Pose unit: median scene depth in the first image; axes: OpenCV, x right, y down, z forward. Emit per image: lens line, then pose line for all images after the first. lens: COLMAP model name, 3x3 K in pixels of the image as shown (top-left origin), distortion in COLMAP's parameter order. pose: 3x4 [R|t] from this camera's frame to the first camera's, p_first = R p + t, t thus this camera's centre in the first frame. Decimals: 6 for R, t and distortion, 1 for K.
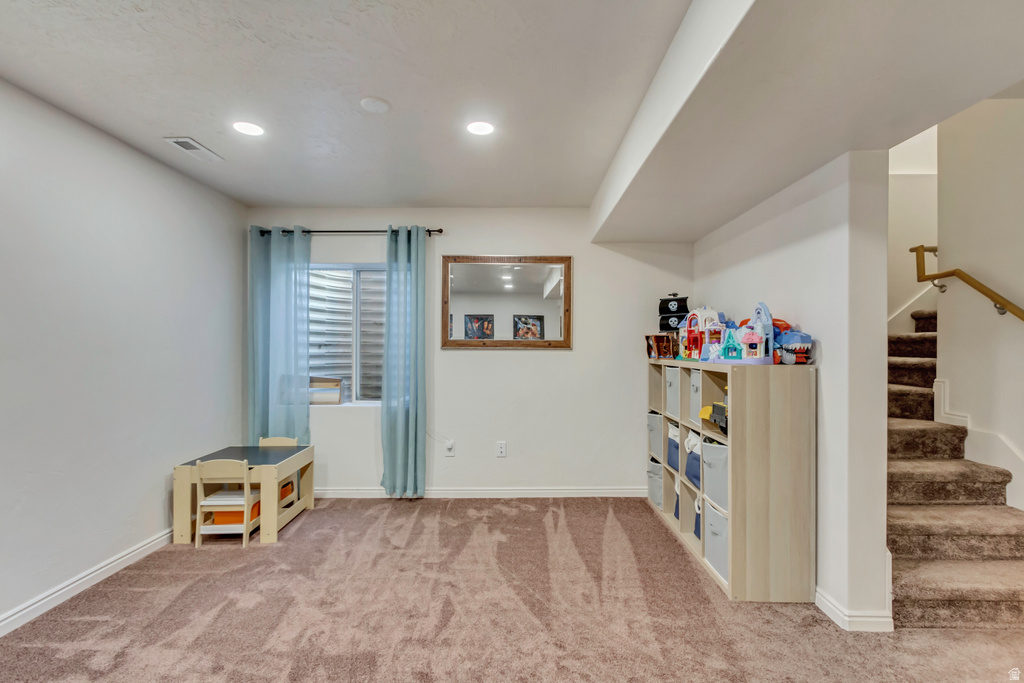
lens RADIAL K [[481.5, 0, 518.5], [0, 481.5, 349.4], [0, 0, 1]] dist [0.010126, -0.001911]
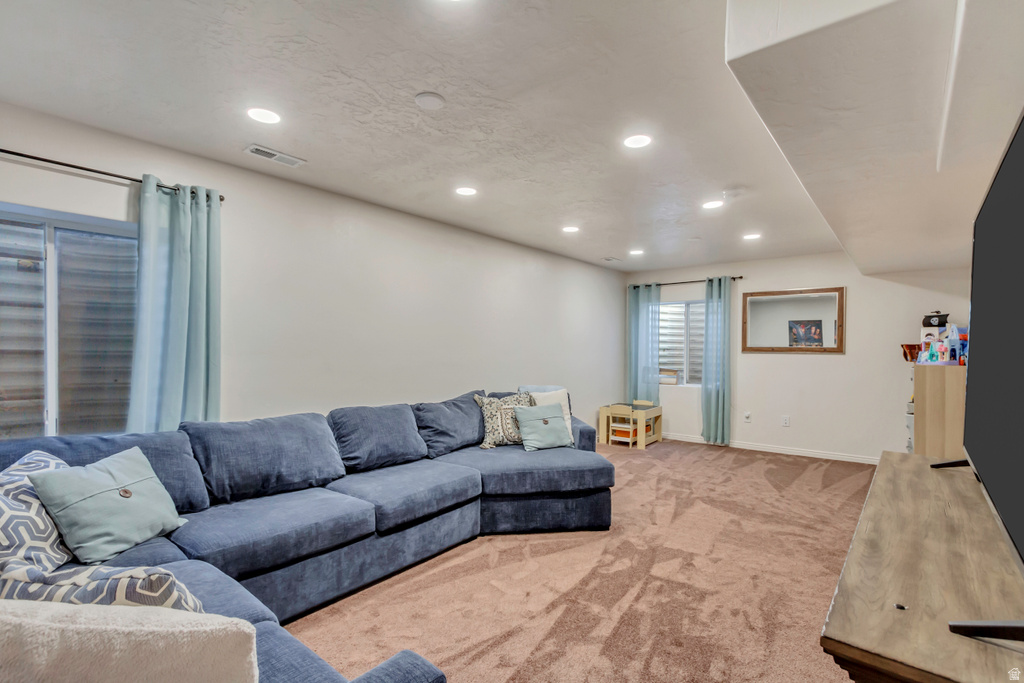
lens RADIAL K [[481.5, 0, 515.8], [0, 481.5, 349.1], [0, 0, 1]] dist [0.010126, -0.001911]
pose [[0.781522, 0.004677, -0.623860, 0.252213], [-0.007735, 0.999968, -0.002193, -0.003878], [0.623830, 0.006539, 0.781533, -0.699479]]
